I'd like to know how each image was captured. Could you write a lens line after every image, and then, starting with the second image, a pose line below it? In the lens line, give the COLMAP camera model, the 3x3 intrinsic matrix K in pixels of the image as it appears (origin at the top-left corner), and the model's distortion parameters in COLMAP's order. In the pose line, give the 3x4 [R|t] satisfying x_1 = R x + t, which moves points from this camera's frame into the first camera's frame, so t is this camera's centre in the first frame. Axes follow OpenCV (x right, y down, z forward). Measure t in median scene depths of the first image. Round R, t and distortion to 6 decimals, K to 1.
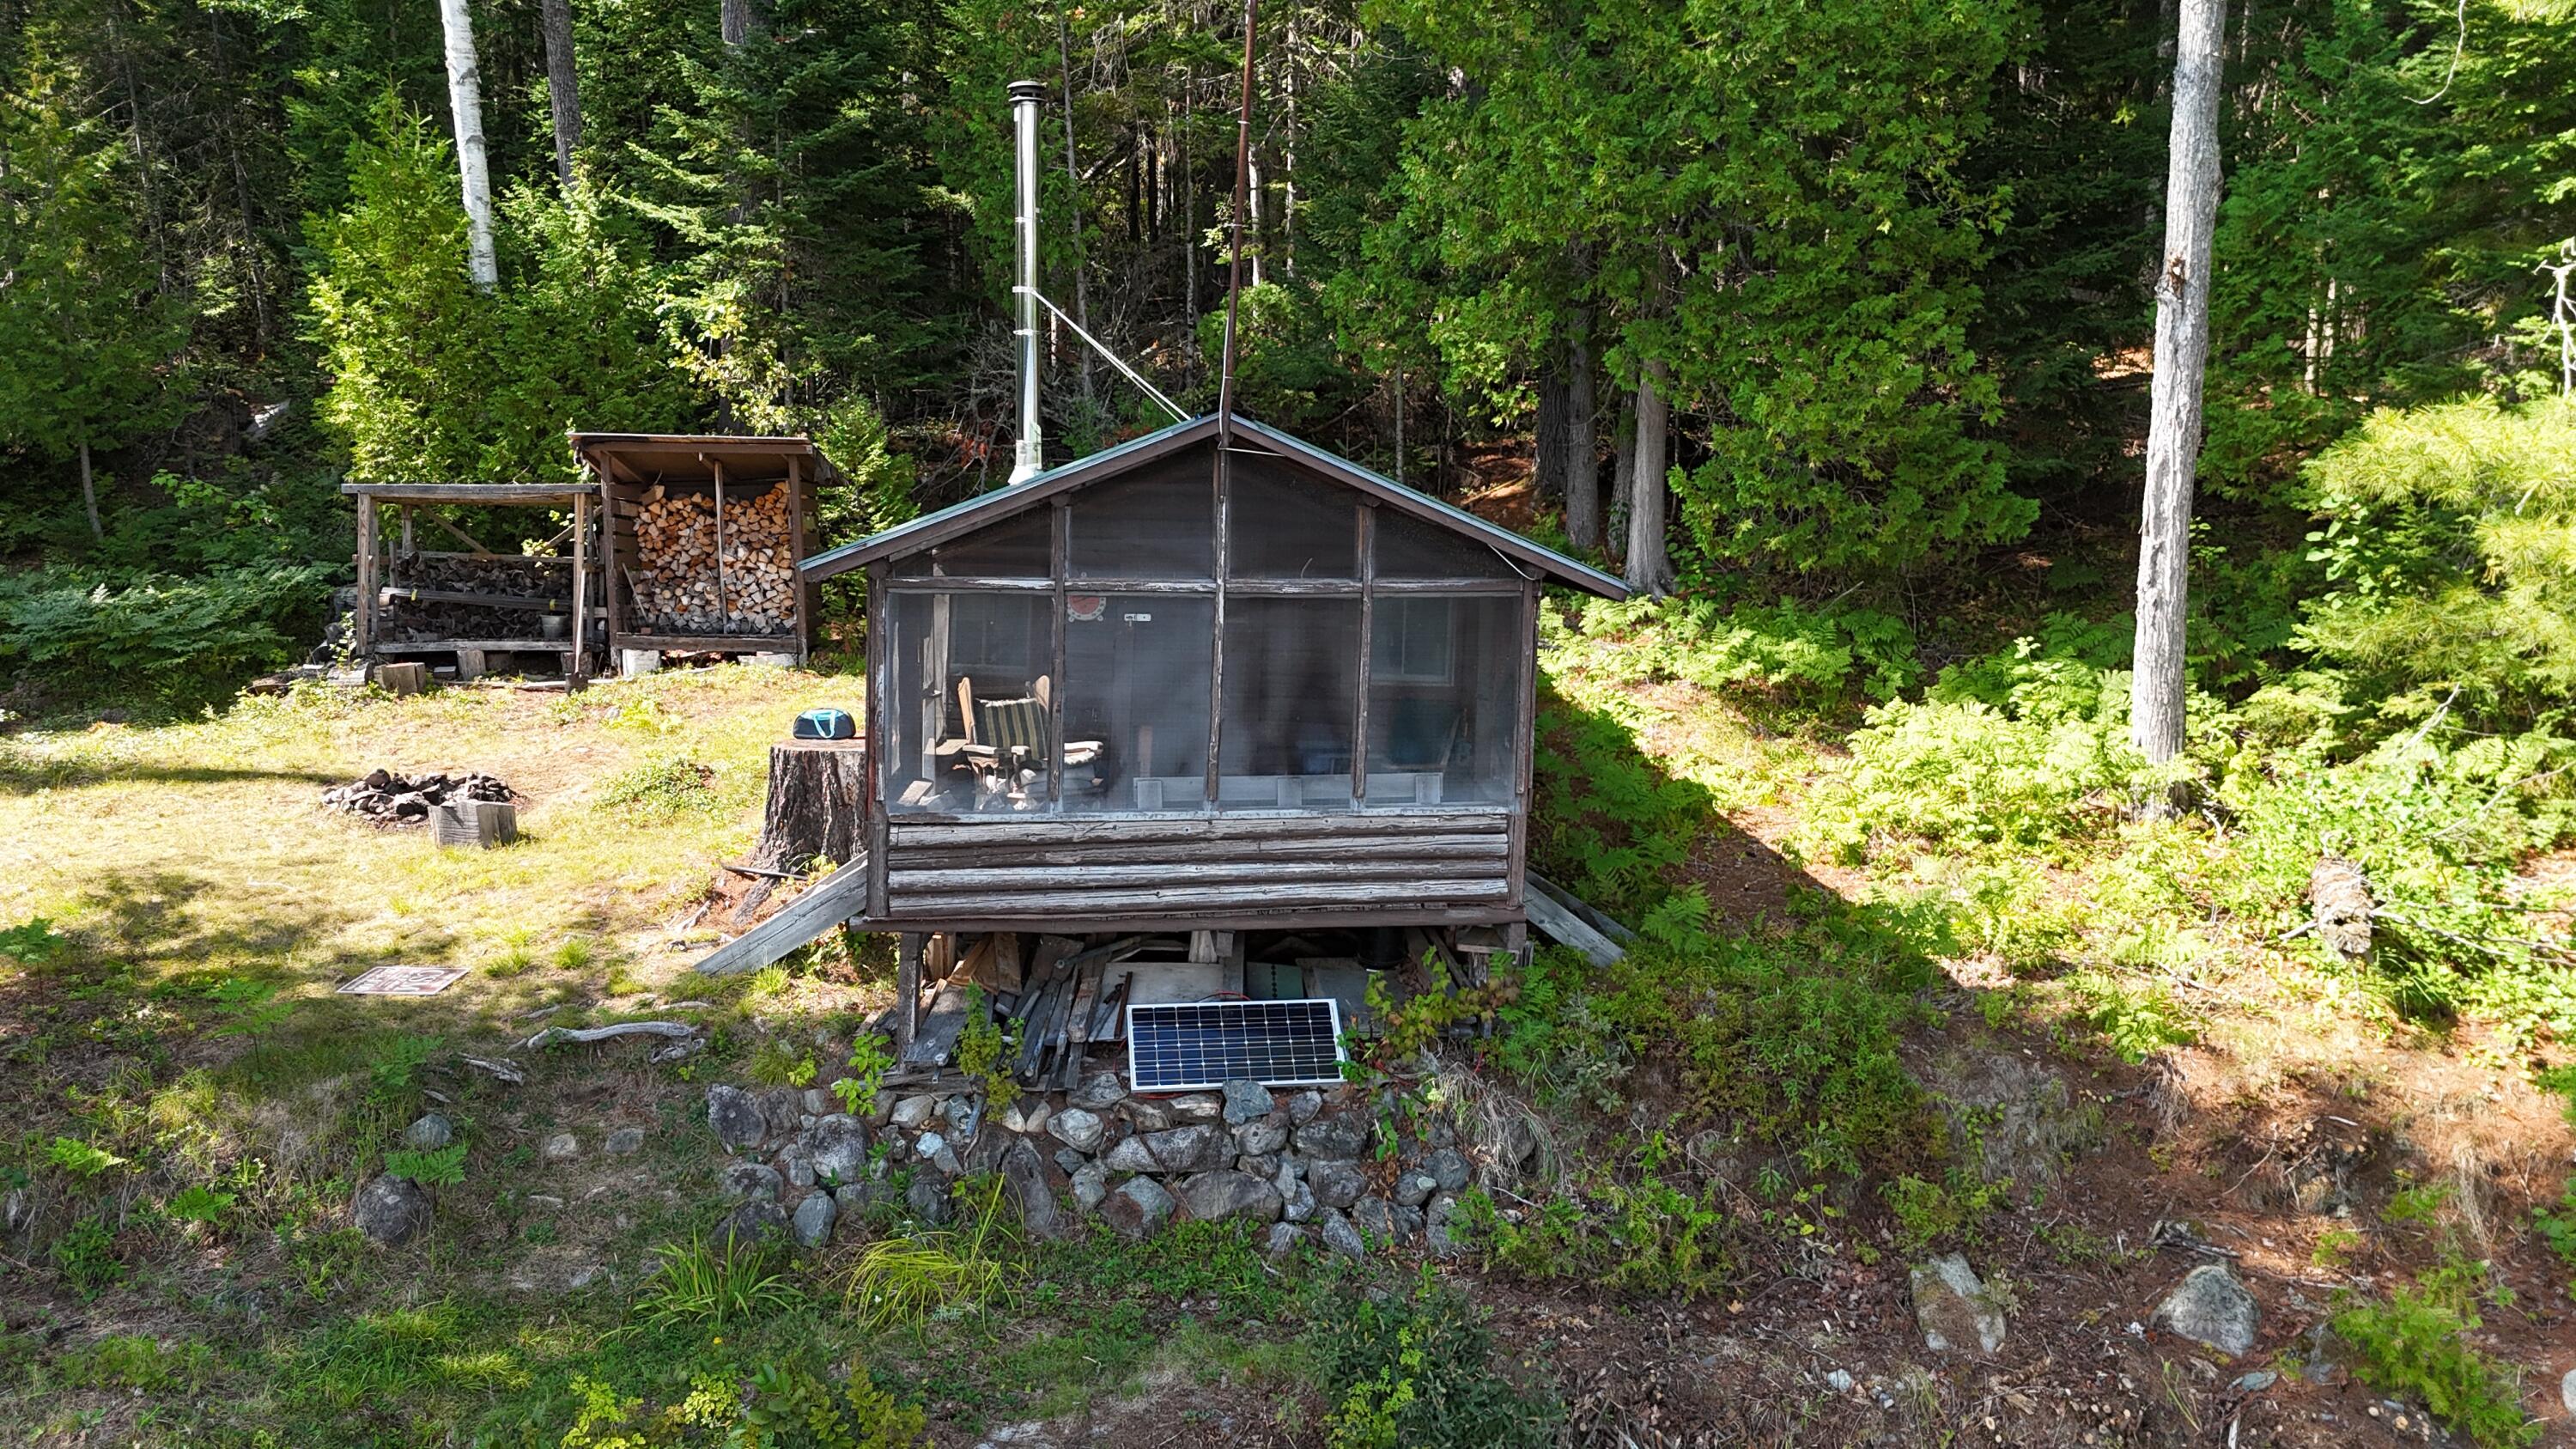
lens RADIAL K [[1909.2, 0, 1288.0], [0, 1909.2, 724.5], [0, 0, 1]] dist [0.065219, -0.040839]
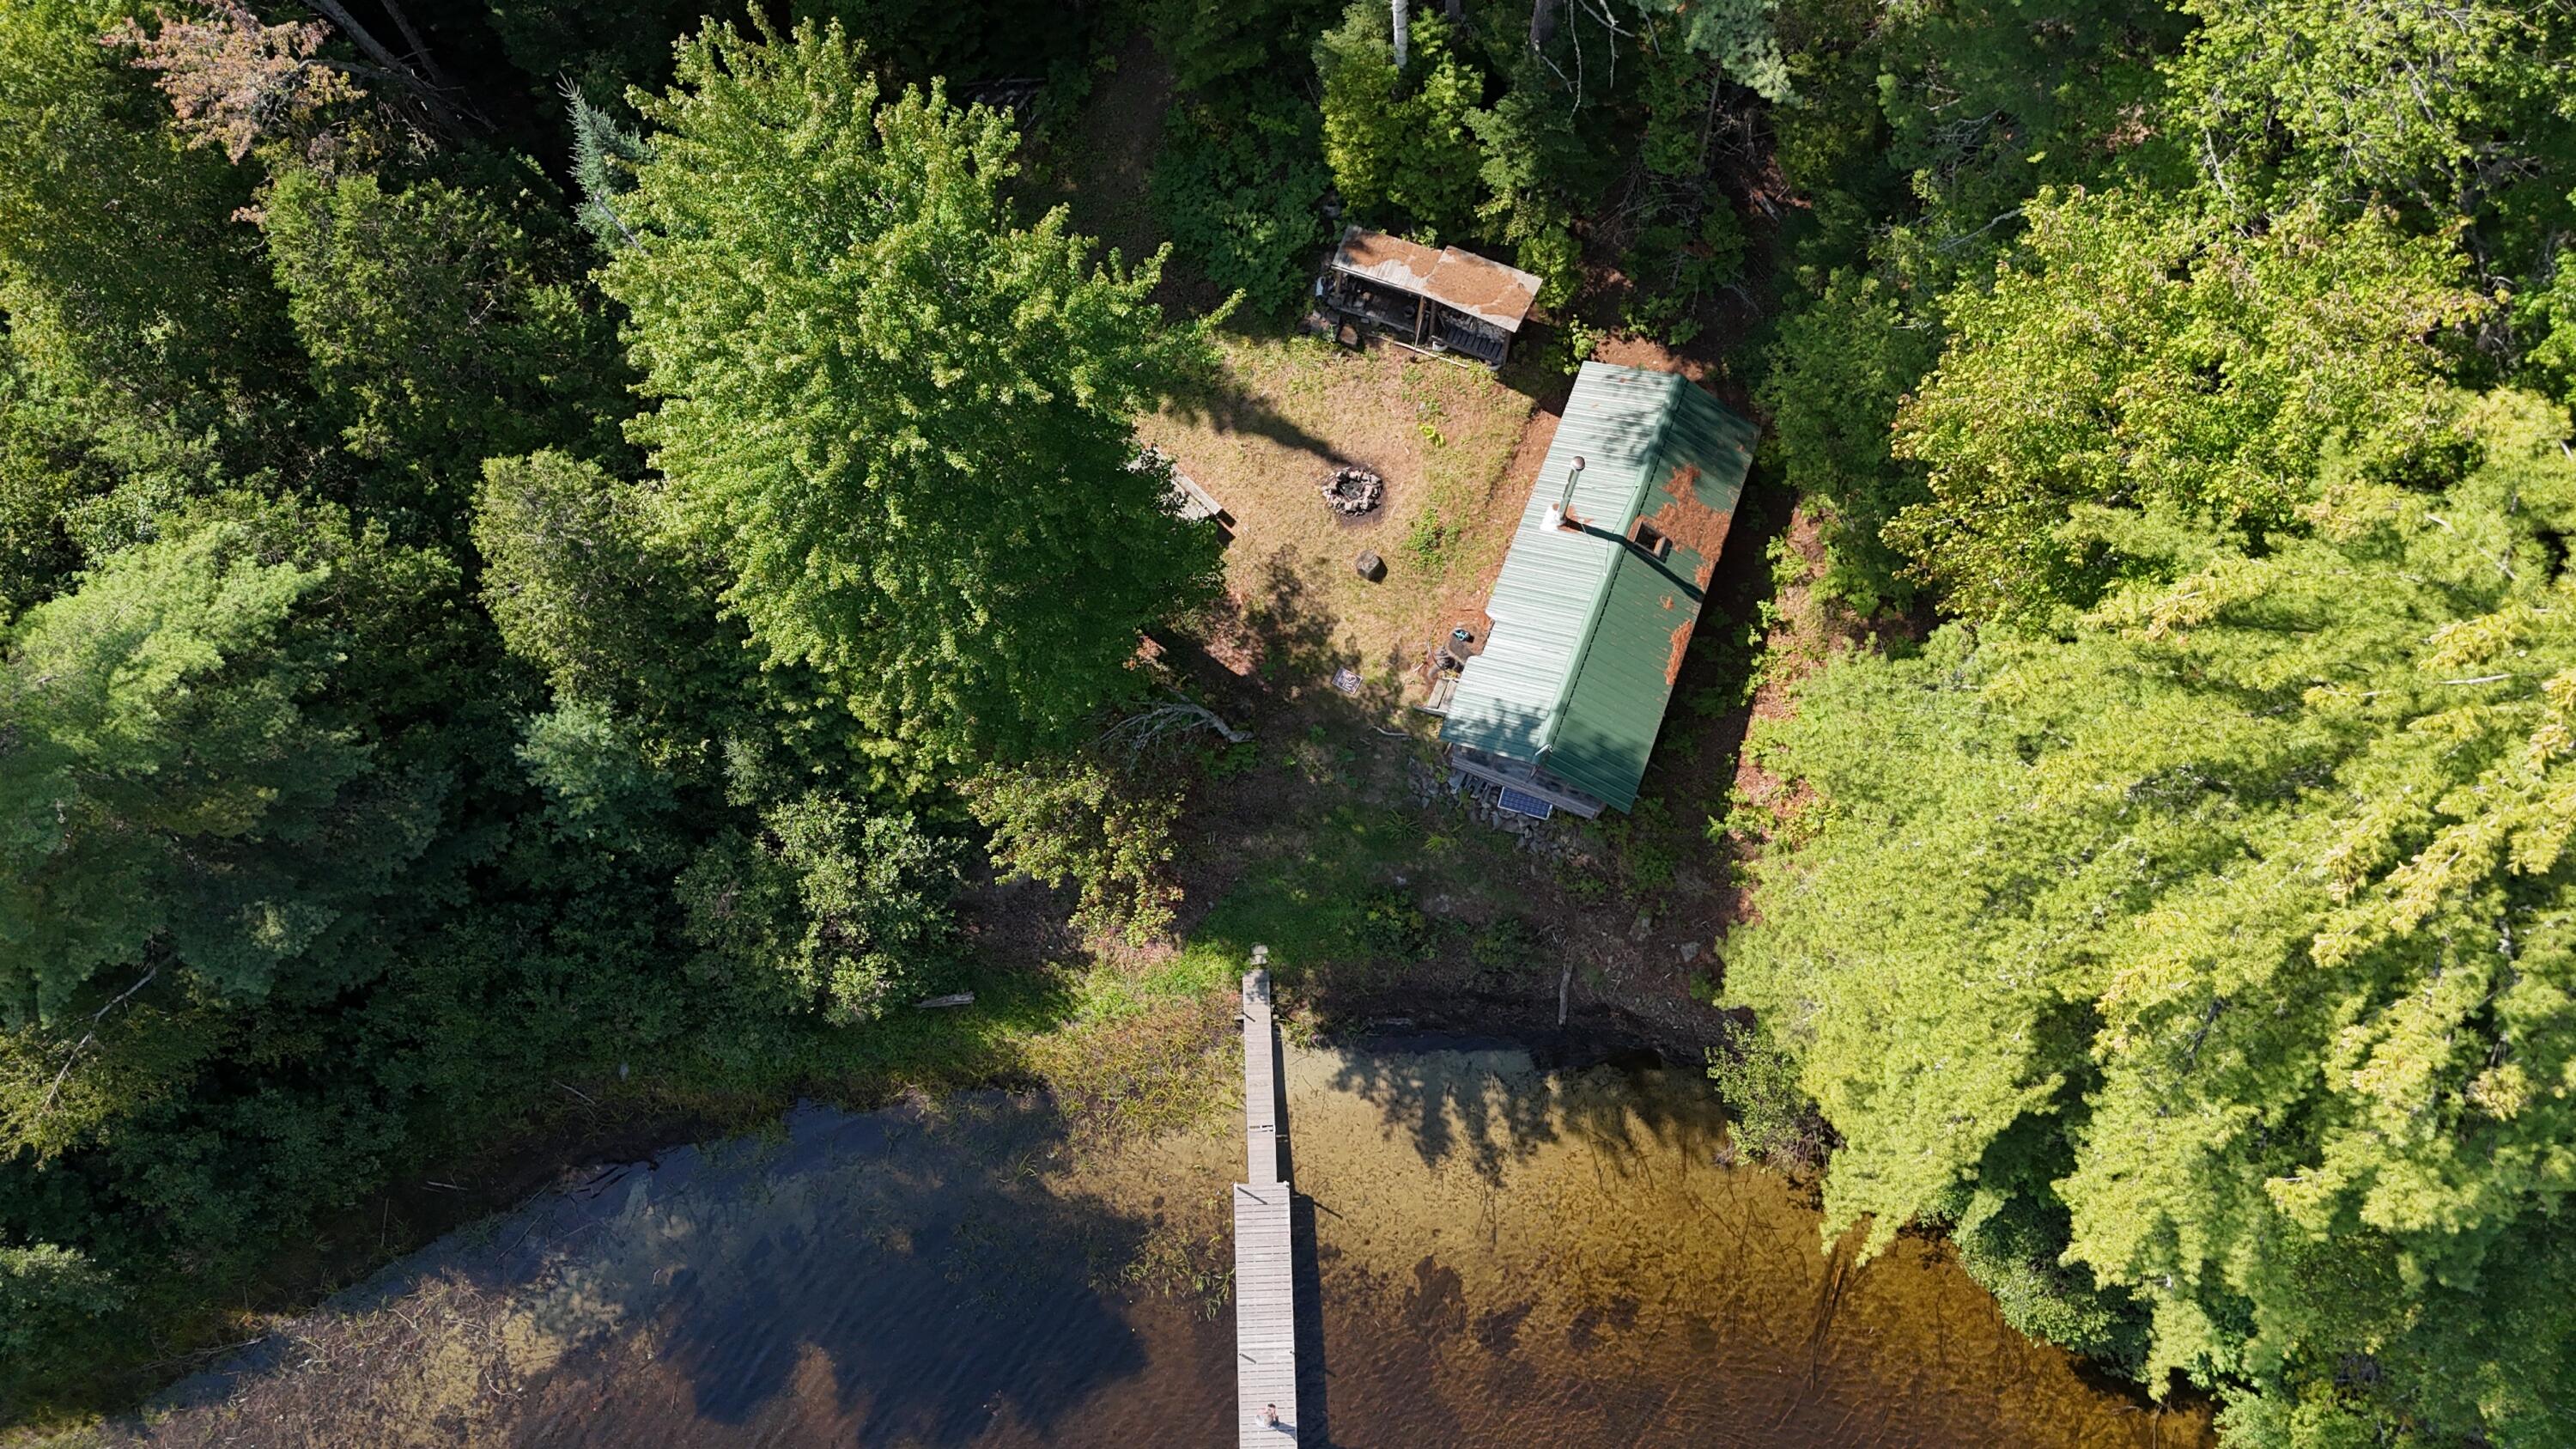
lens RADIAL K [[1899.0, 0, 1283.7], [0, 1899.0, 730.4], [0, 0, 1]] dist [0.094667, -0.099102]
pose [[0.906663, 0.396298, -0.144606, 0.027430], [-0.032655, 0.407687, 0.912537, -3.393915], [0.420591, -0.822641, 0.382576, -0.632192]]
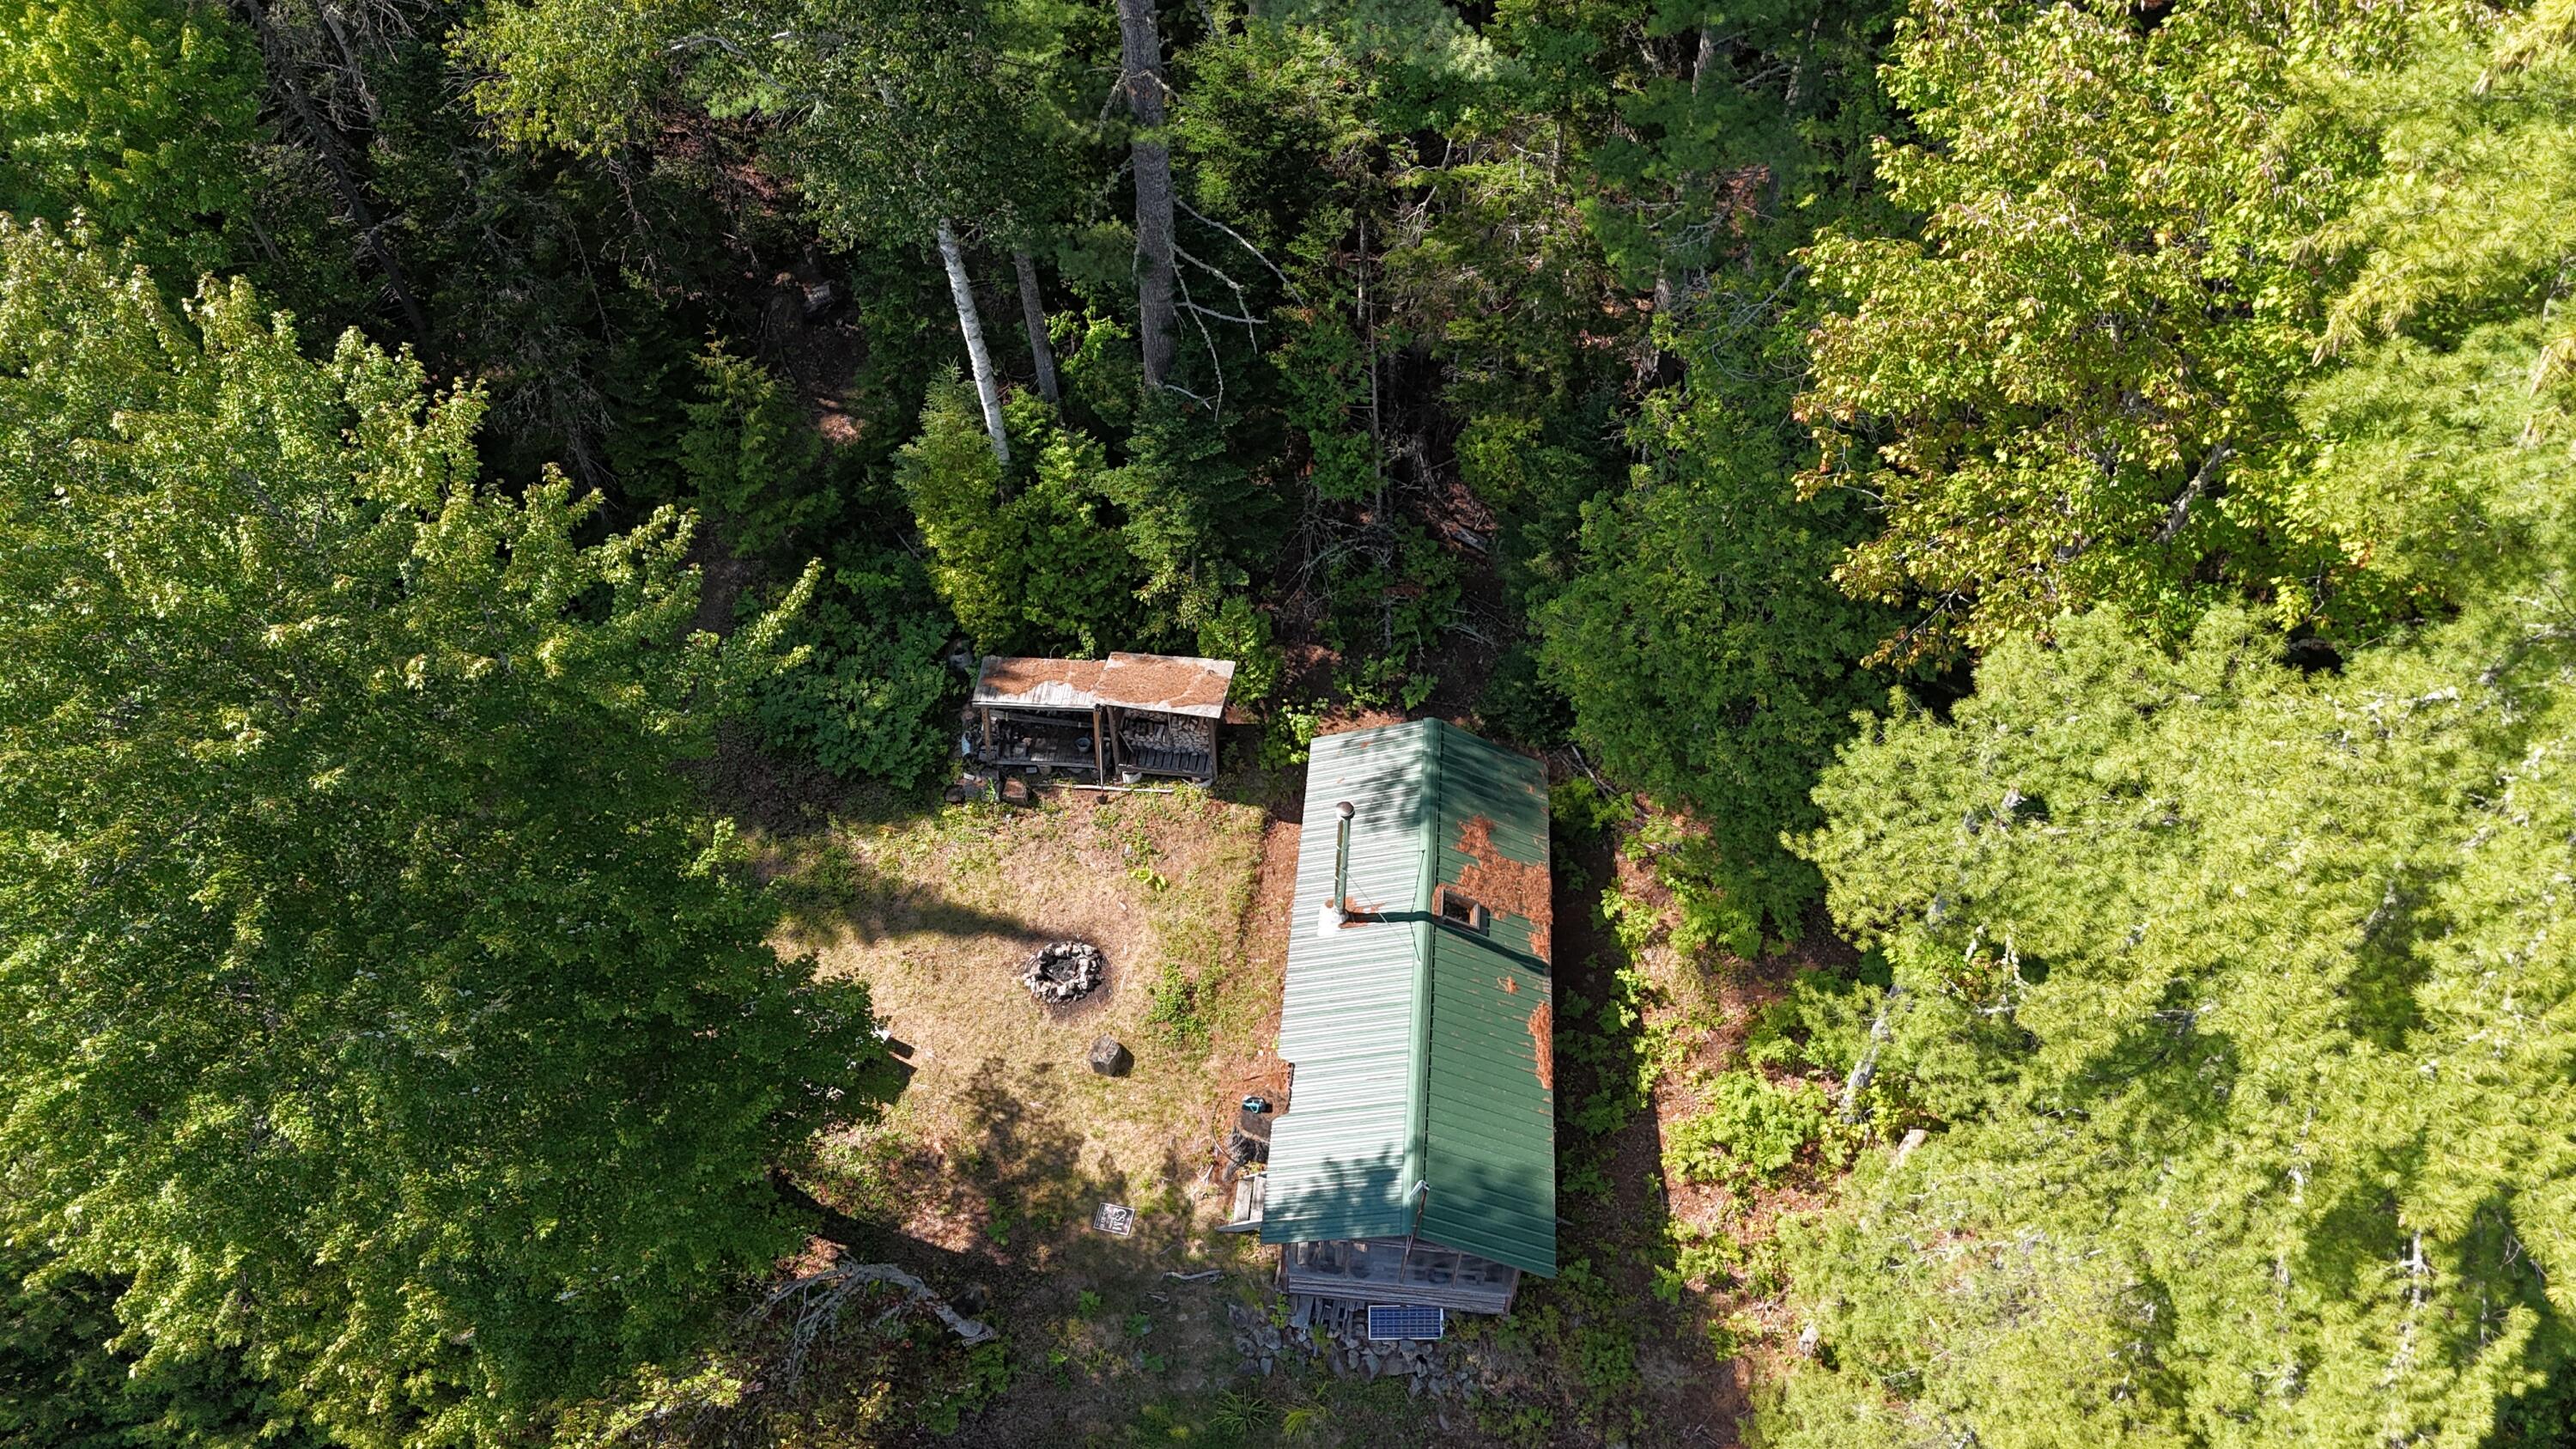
lens RADIAL K [[1875.7, 0, 1288.0], [0, 1875.7, 724.5], [0, 0, 1]] dist [0.152267, -0.347386]
pose [[0.989096, 0.110245, -0.097652, -0.020937], [-0.014138, 0.731075, 0.682150, -2.270840], [0.146595, -0.673331, 0.724662, -0.467131]]
